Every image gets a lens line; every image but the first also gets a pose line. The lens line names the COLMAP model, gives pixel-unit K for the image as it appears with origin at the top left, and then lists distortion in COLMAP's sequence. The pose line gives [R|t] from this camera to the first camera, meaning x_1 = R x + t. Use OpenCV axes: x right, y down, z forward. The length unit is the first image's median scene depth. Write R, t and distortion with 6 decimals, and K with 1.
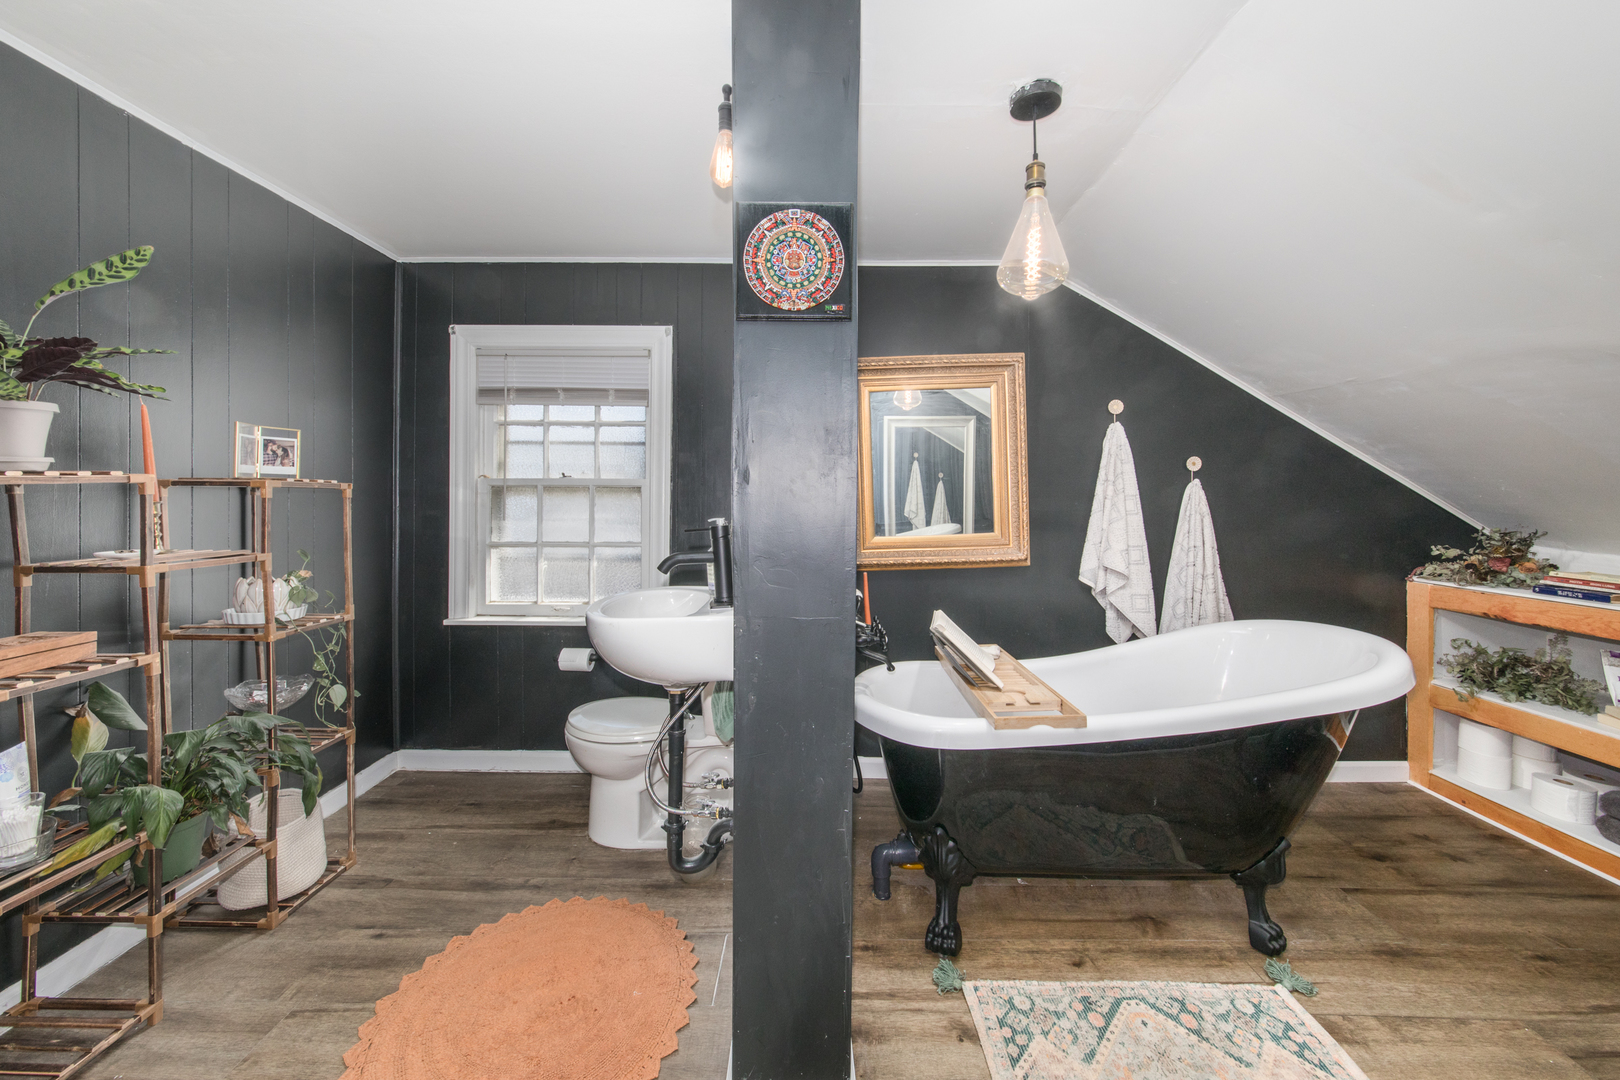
lens RADIAL K [[582.9, 0, 807.8], [0, 582.9, 505.3], [0, 0, 1]] dist [-0.008741, 0.003017]
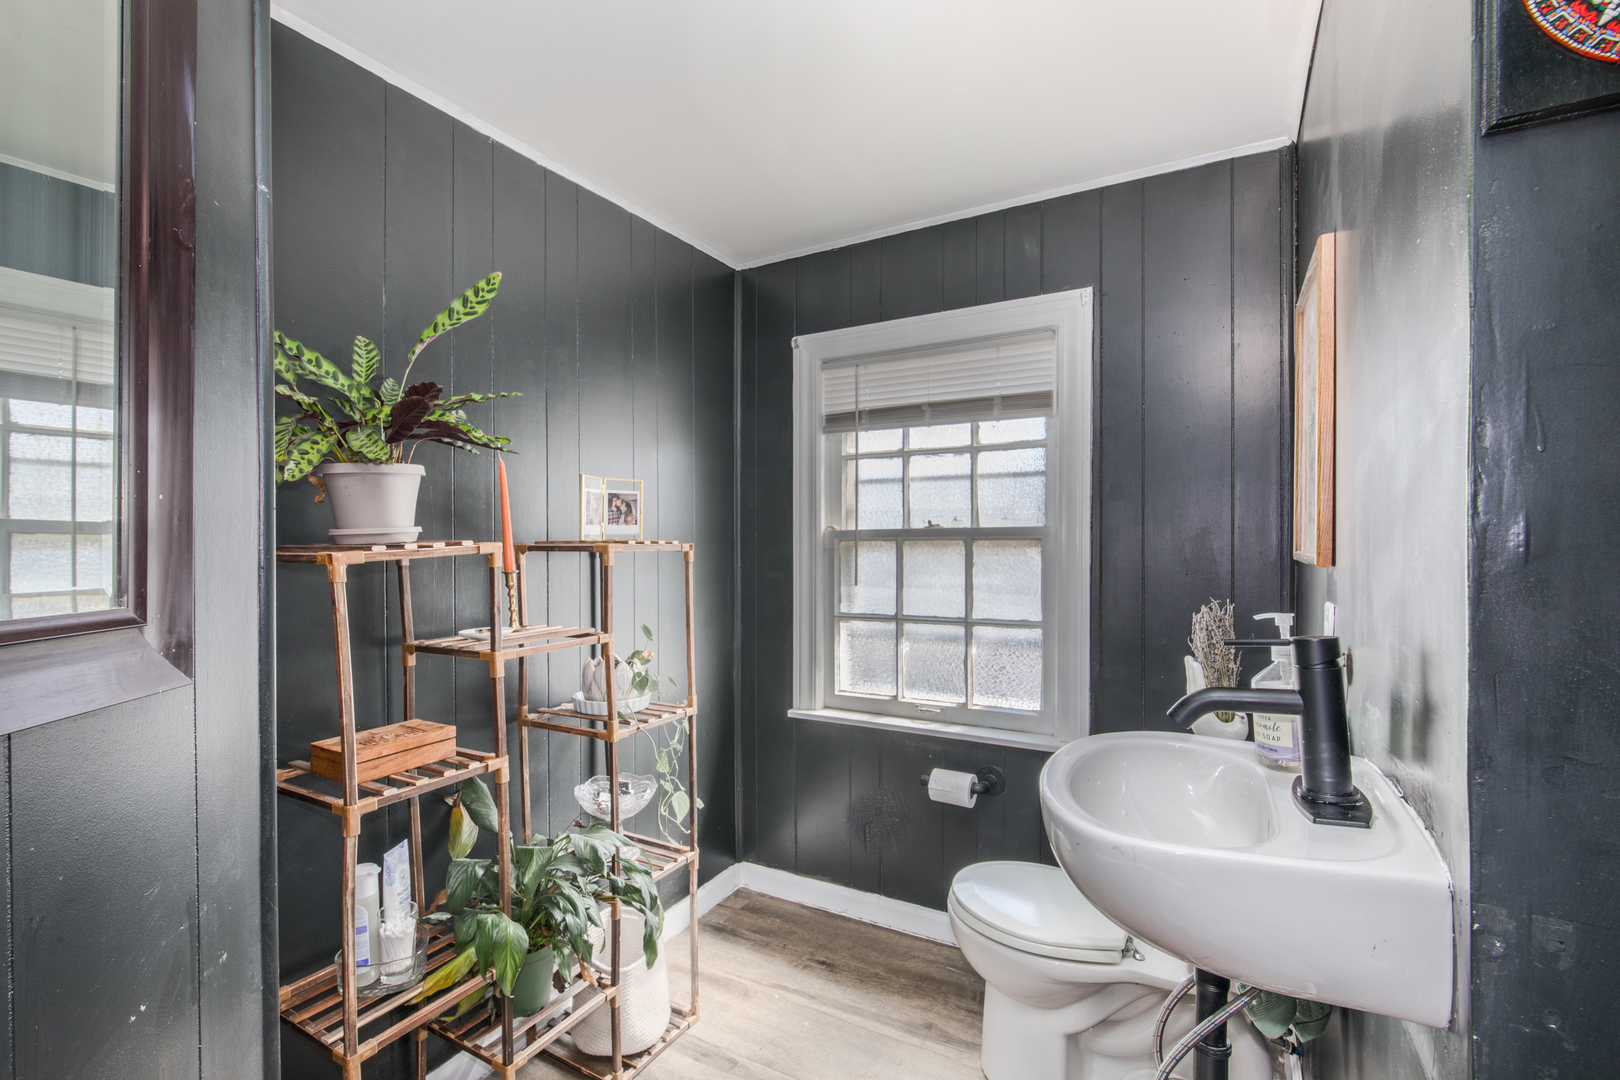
lens RADIAL K [[751.1, 0, 811.9], [0, 751.1, 545.0], [0, 0, 1]] dist [-0.004465, -0.001135]
pose [[0.870467, -0.011915, -0.492082, -0.151573], [0.006806, 0.999903, -0.012171, -0.024851], [0.492179, 0.007245, 0.870464, 0.203708]]
